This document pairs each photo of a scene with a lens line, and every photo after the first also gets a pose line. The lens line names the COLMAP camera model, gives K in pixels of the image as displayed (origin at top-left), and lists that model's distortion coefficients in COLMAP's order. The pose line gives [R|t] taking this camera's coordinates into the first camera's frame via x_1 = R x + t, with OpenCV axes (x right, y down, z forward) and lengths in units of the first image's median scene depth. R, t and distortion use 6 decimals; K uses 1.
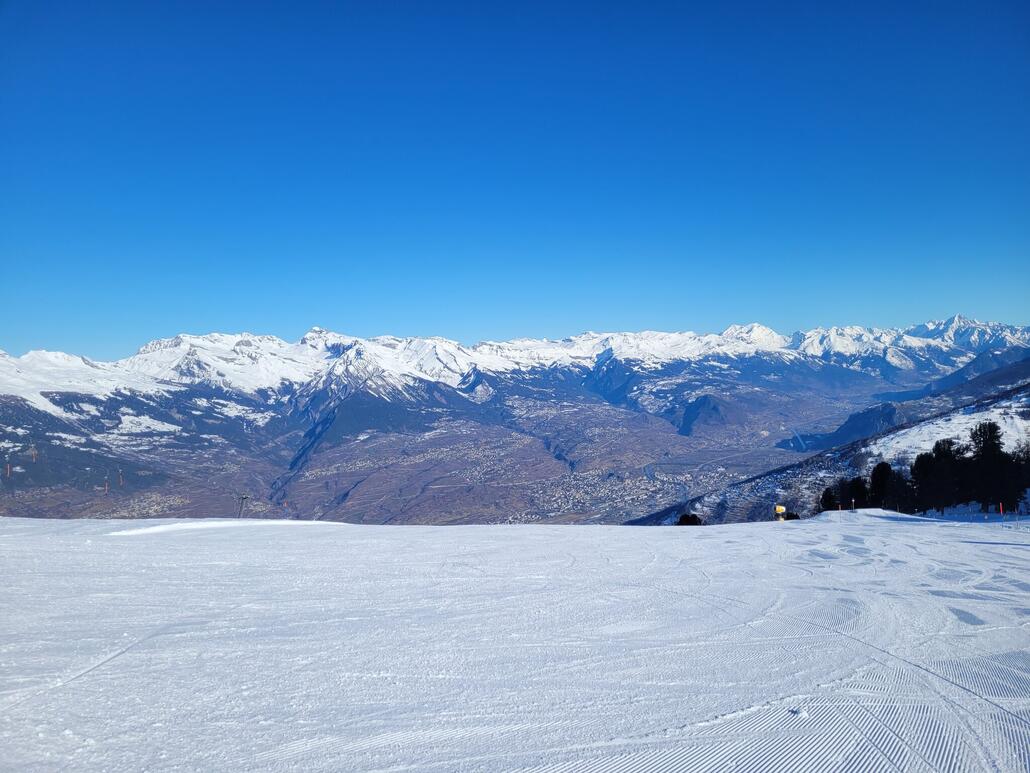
lens RADIAL K [[775.5, 0, 516.6], [0, 775.5, 390.4], [0, 0, 1]] dist [0.049968, -0.043017]
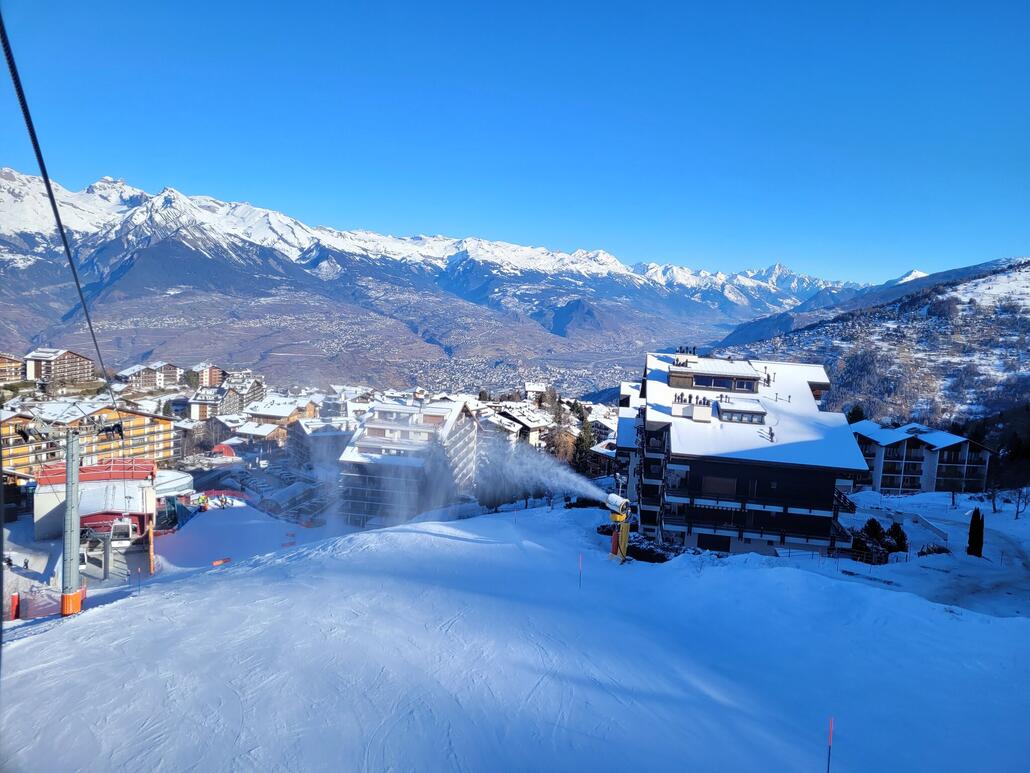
lens RADIAL K [[775.5, 0, 544.3], [0, 775.5, 385.4], [0, 0, 1]] dist [0.049968, -0.043017]
pose [[0.963128, 0.065785, 0.260878, -0.033276], [-0.088730, 0.993063, 0.077162, 0.045430], [-0.253992, -0.097464, 0.962283, 0.129158]]
